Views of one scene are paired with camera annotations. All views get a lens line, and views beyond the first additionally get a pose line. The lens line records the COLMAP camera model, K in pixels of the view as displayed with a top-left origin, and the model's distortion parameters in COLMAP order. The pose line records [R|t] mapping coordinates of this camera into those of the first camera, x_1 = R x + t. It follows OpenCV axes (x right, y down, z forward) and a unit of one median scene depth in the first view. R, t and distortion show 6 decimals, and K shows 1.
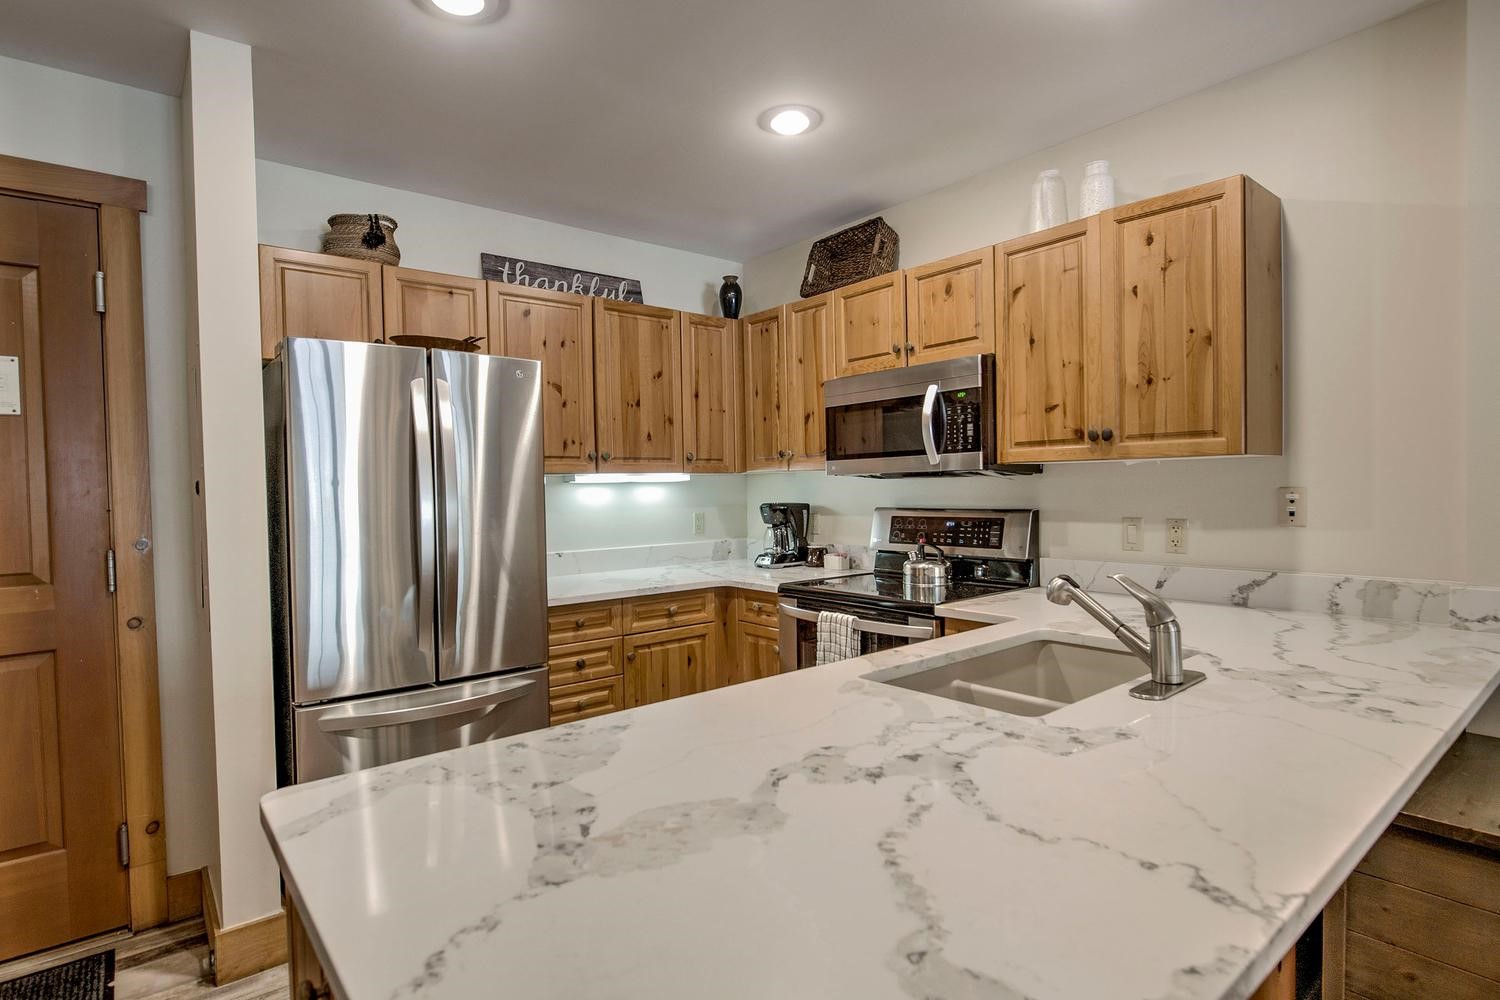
lens RADIAL K [[762.8, 0, 750.0], [0, 762.8, 500.0], [0, 0, 1]] dist [-0.007997, -0.001196]
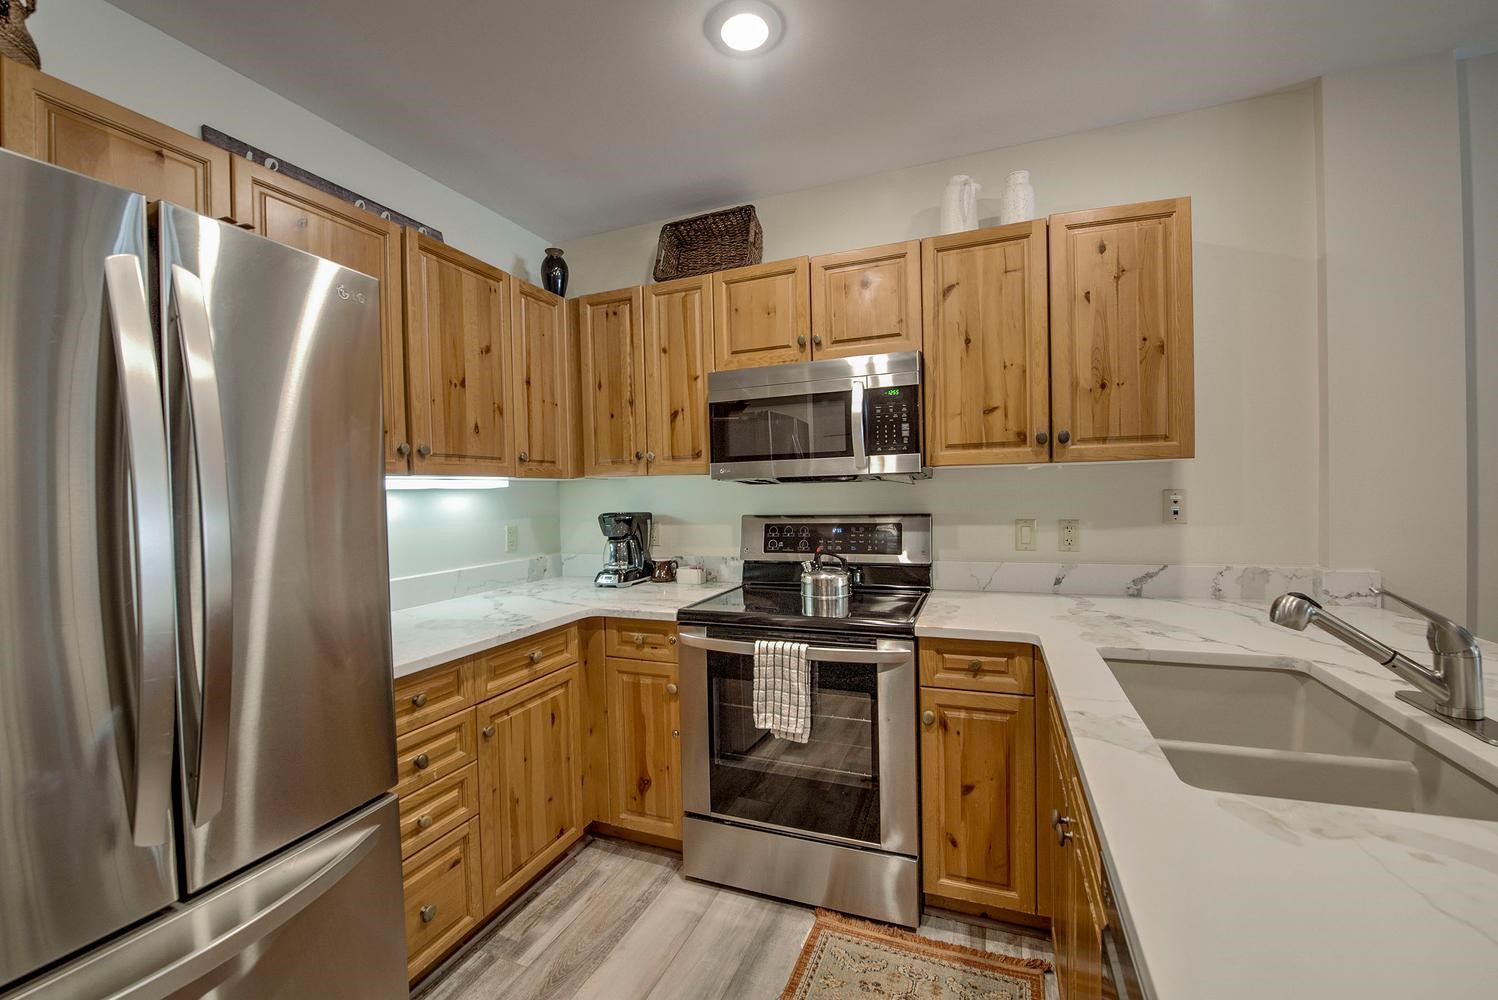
lens RADIAL K [[608.7, 0, 745.1], [0, 608.7, 500.7], [0, 0, 1]] dist [-0.016611, -0.000337]
pose [[0.876983, -0.009567, 0.480426, -0.219372], [0.015794, 0.999835, -0.008921, -0.001428], [-0.480262, 0.015411, 0.876990, 0.394553]]
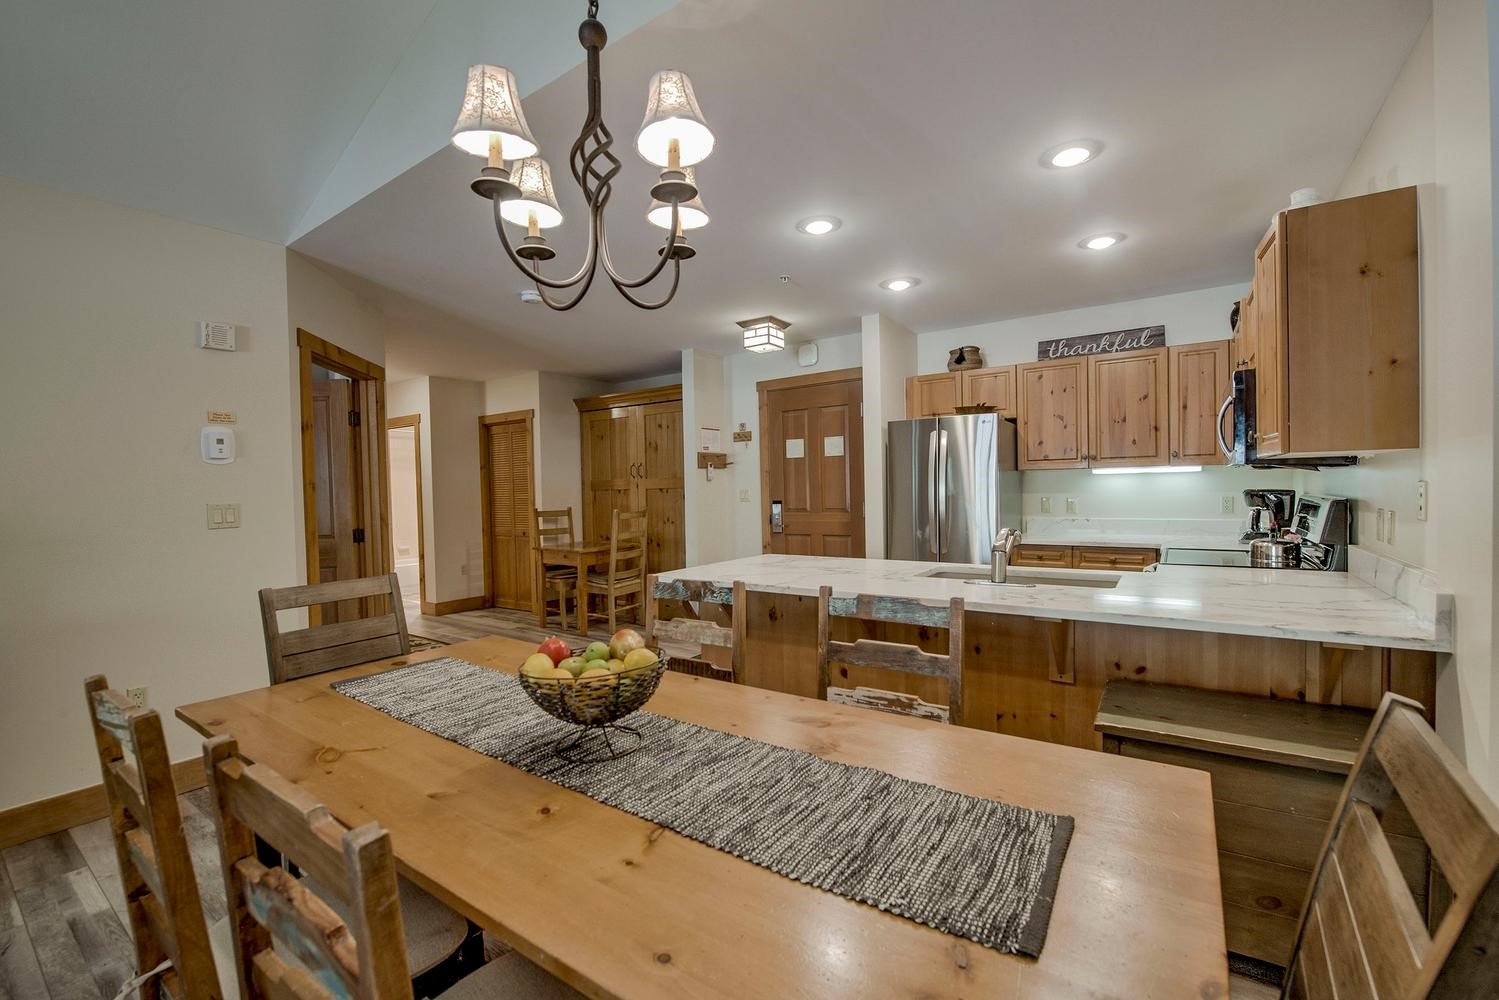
lens RADIAL K [[634.5, 0, 745.0], [0, 634.5, 497.5], [0, 0, 1]] dist [-0.002504, -0.005462]
pose [[0.271625, 0.028474, -0.961982, 0.956462], [-0.000503, 0.999566, 0.029444, -0.014574], [0.962403, -0.007514, 0.271521, -0.040377]]
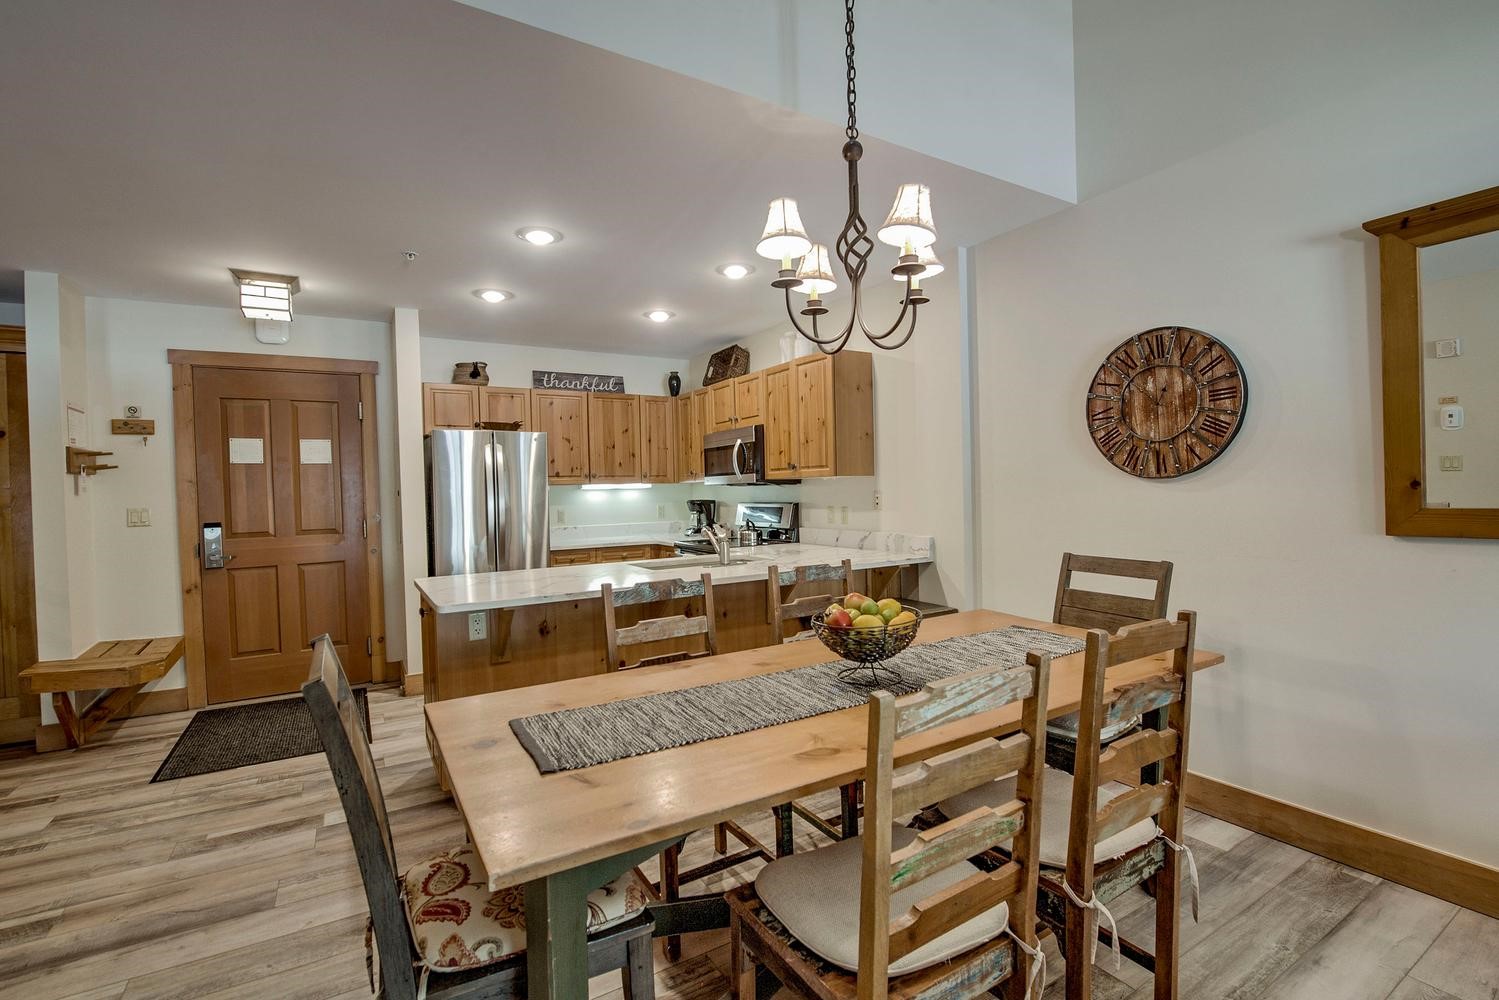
lens RADIAL K [[666.0, 0, 753.3], [0, 666.0, 499.0], [0, 0, 1]] dist [-0.019611, -0.000381]
pose [[0.990374, -0.002364, -0.138398, 0.480754], [0.002264, 0.999997, -0.000878, 0.004573], [0.138400, 0.000556, 0.990376, -0.655184]]
